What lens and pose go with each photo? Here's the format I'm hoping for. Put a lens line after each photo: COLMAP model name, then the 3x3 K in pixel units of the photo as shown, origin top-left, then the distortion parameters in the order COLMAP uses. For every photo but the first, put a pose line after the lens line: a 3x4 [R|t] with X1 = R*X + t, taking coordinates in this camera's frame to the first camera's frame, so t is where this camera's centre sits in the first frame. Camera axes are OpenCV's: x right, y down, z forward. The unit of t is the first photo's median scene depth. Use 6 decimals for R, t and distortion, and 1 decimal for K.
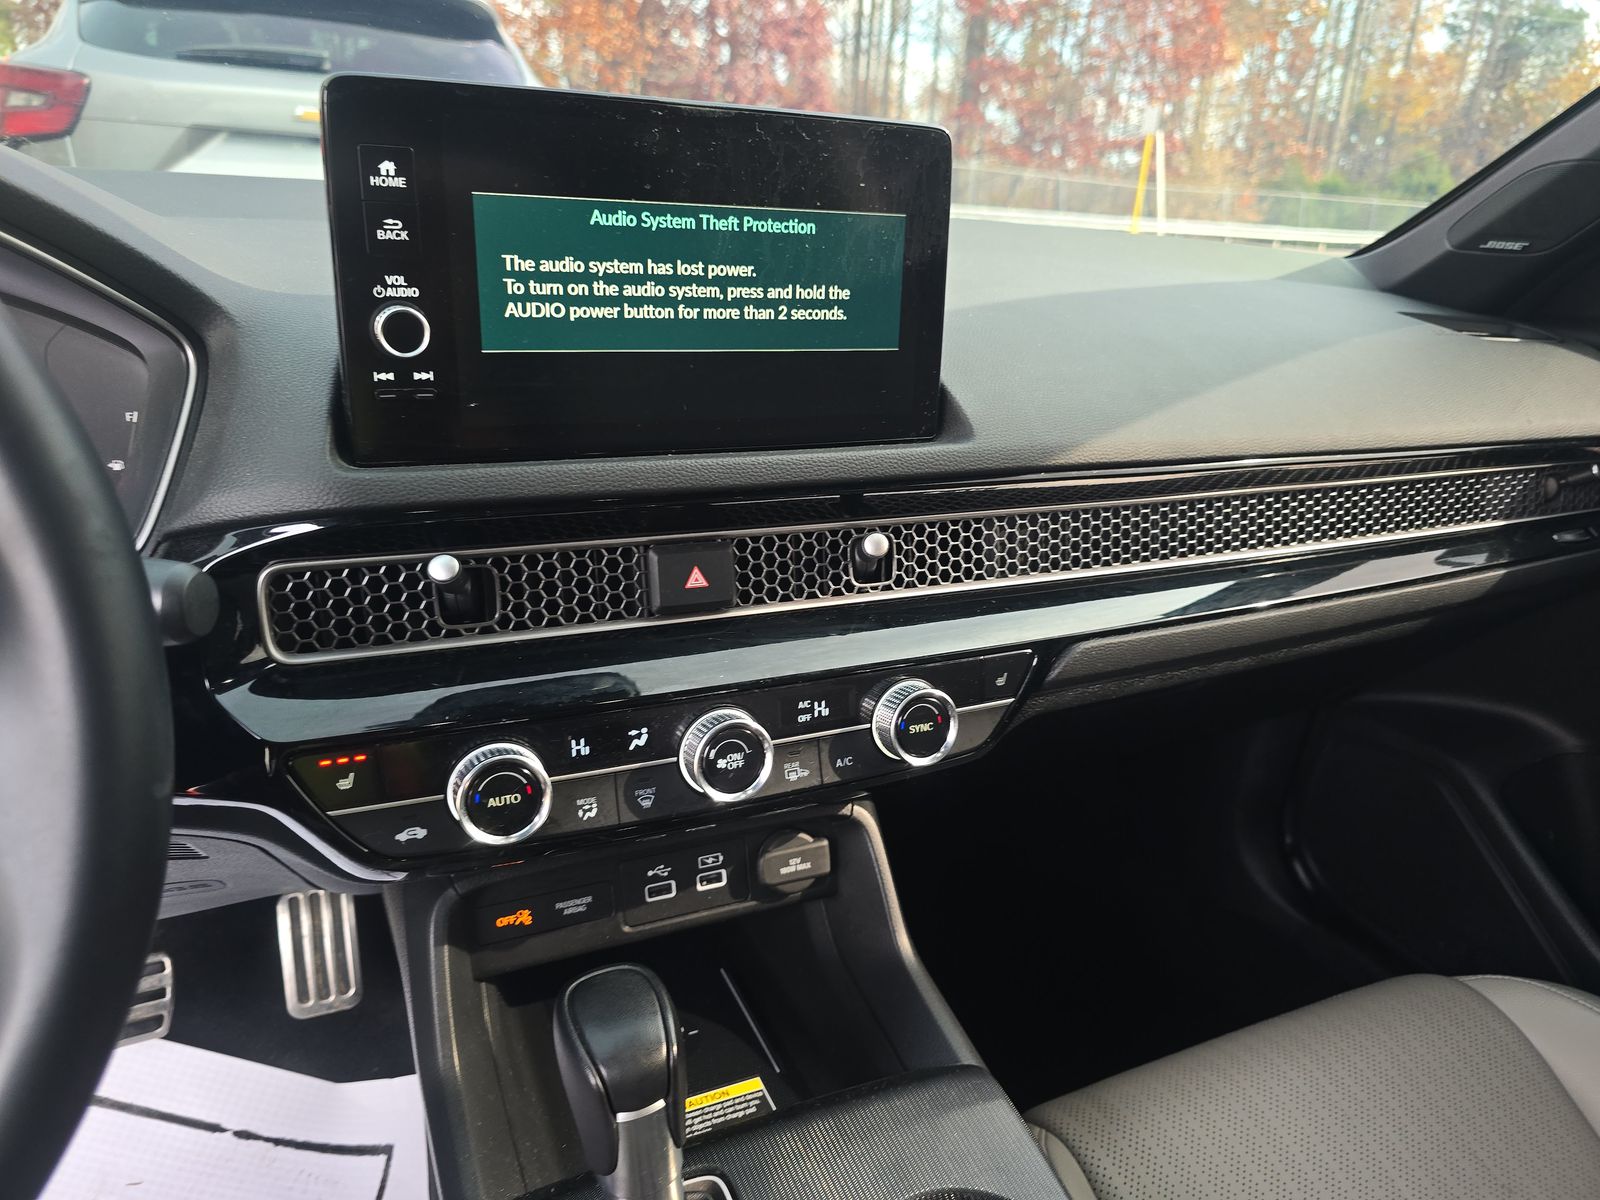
lens RADIAL K [[1085.4, 0, 800.0], [0, 1085.4, 600.0], [0, 0, 1]] dist [0.007054, -0.000675]
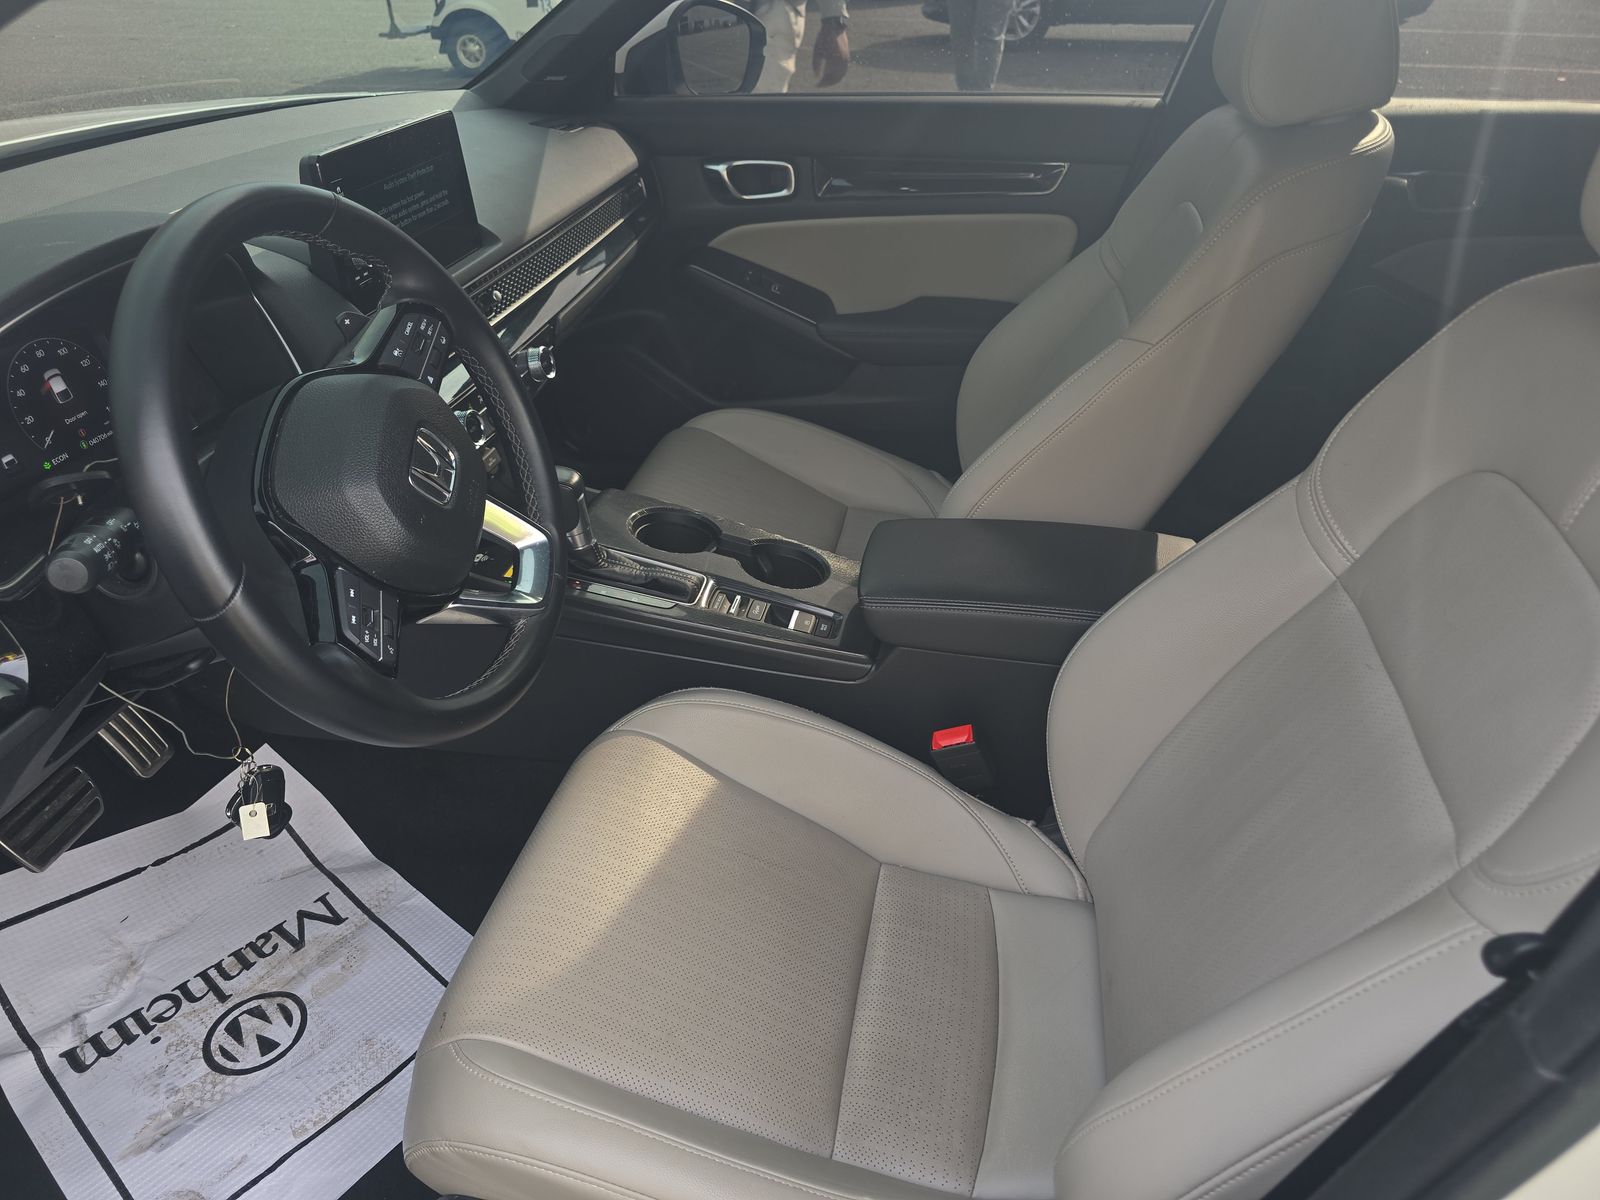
lens RADIAL K [[1085.4, 0, 800.0], [0, 1085.4, 600.0], [0, 0, 1]] dist [0.007054, -0.000675]
pose [[0.579262, -0.480481, 0.658478, -1.574644], [0.318444, 0.877004, 0.359802, -0.124760], [-0.750366, 0.001269, 0.661021, -1.167252]]
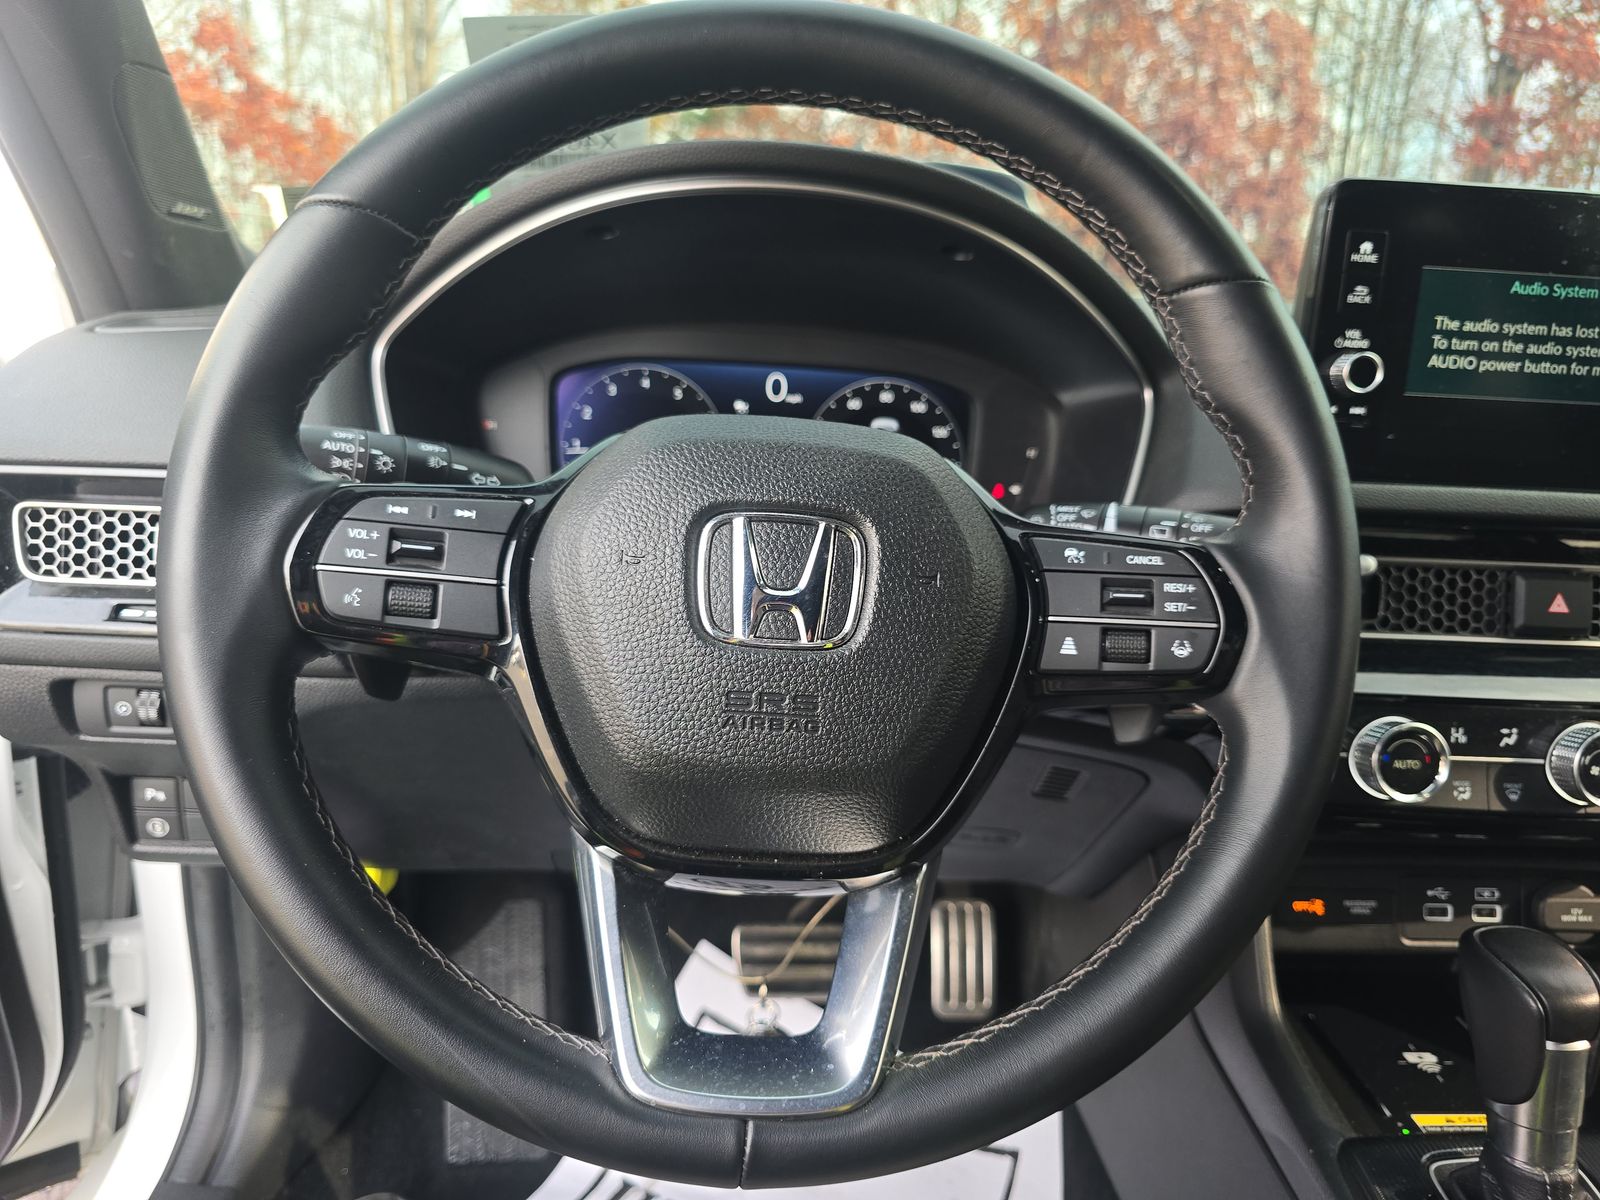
lens RADIAL K [[1102.2, 0, 800.0], [0, 1102.2, 600.0], [0, 0, 1]] dist [0.004864, 0.001196]
pose [[0.935672, 0.078462, -0.344036, -0.459973], [-0.126058, 0.984955, -0.118207, 0.219437], [0.329586, 0.153971, 0.931486, -0.323689]]
